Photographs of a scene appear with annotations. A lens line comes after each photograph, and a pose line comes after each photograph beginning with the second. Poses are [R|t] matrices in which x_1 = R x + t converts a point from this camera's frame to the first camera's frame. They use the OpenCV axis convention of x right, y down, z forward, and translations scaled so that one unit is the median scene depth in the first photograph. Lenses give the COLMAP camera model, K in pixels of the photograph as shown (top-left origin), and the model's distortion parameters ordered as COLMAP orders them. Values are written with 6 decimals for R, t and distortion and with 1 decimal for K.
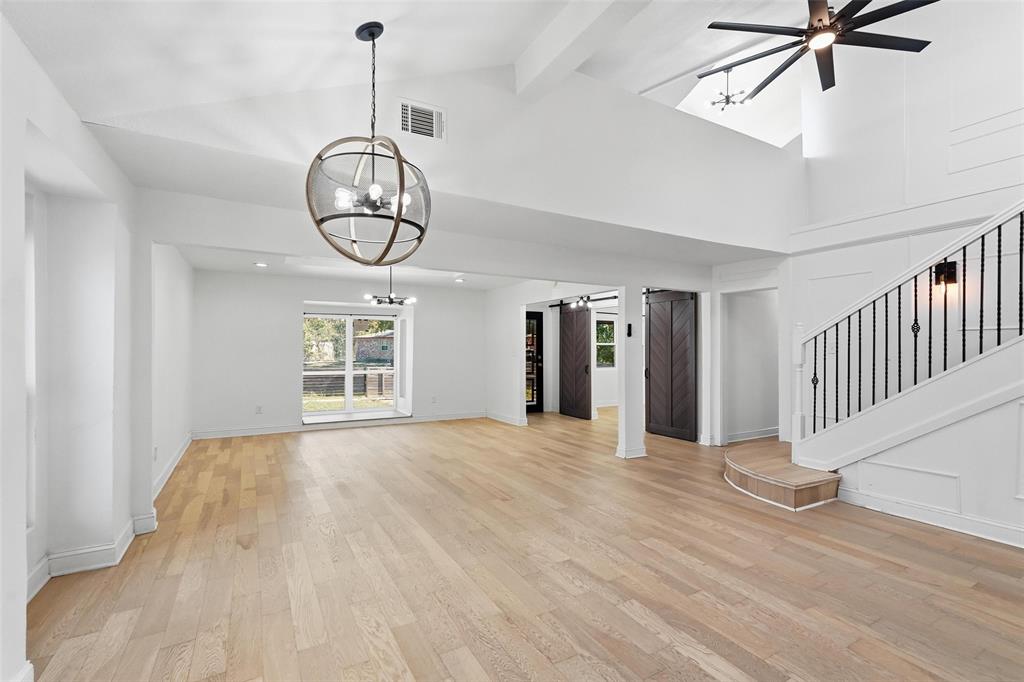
lens RADIAL K [[467.5, 0, 508.3], [0, 467.5, 345.9], [0, 0, 1]] dist [0.002675, 0.001233]
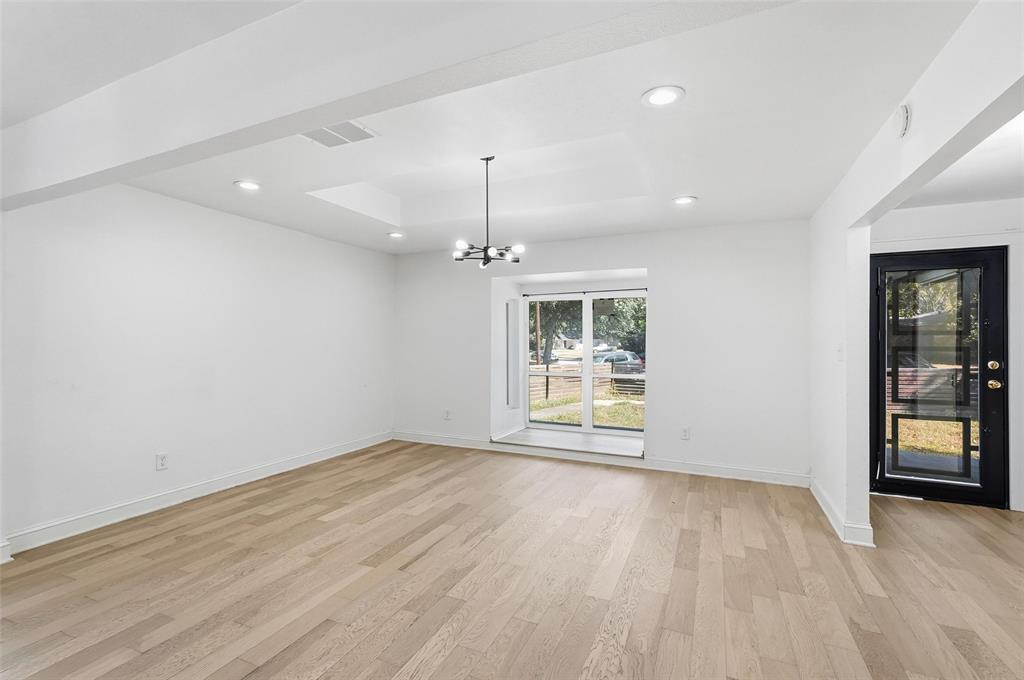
lens RADIAL K [[467.5, 0, 511.7], [0, 467.5, 341.6], [0, 0, 1]] dist [0.002675, 0.001233]
pose [[0.589274, 0.003120, -0.807927, 0.196848], [0.001708, 0.999985, 0.005107, 0.003011], [0.807931, -0.004390, 0.589260, 0.607961]]
